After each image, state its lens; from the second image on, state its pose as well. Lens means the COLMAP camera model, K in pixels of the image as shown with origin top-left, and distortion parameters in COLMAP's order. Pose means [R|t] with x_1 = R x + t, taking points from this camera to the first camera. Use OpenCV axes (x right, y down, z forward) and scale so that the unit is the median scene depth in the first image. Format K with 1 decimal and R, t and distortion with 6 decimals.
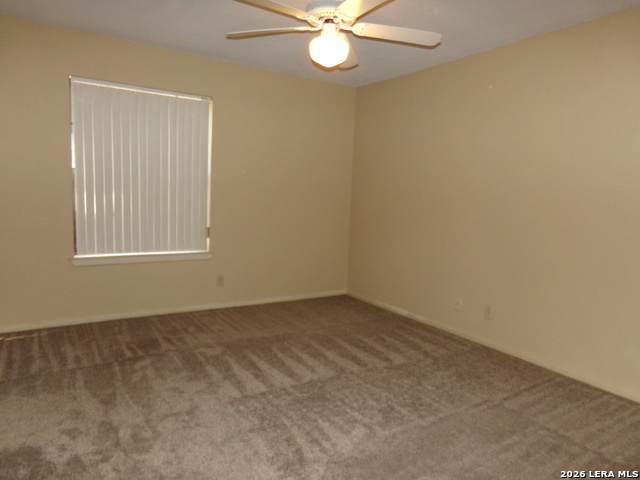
lens RADIAL K [[455.0, 0, 320.0], [0, 455.0, 240.0], [0, 0, 1]] dist [-0.091410, 0.198154]
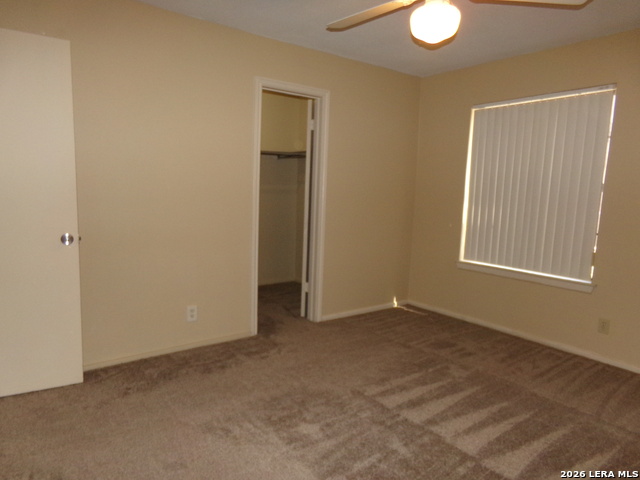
lens RADIAL K [[441.5, 0, 319.7], [0, 441.5, 243.1], [0, 0, 1]] dist [-0.090395, 0.170513]
pose [[0.088420, 0.083547, -0.992573, 0.532297], [-0.149573, 0.986291, 0.069694, -0.030338], [0.984789, 0.142300, 0.099704, 0.521924]]
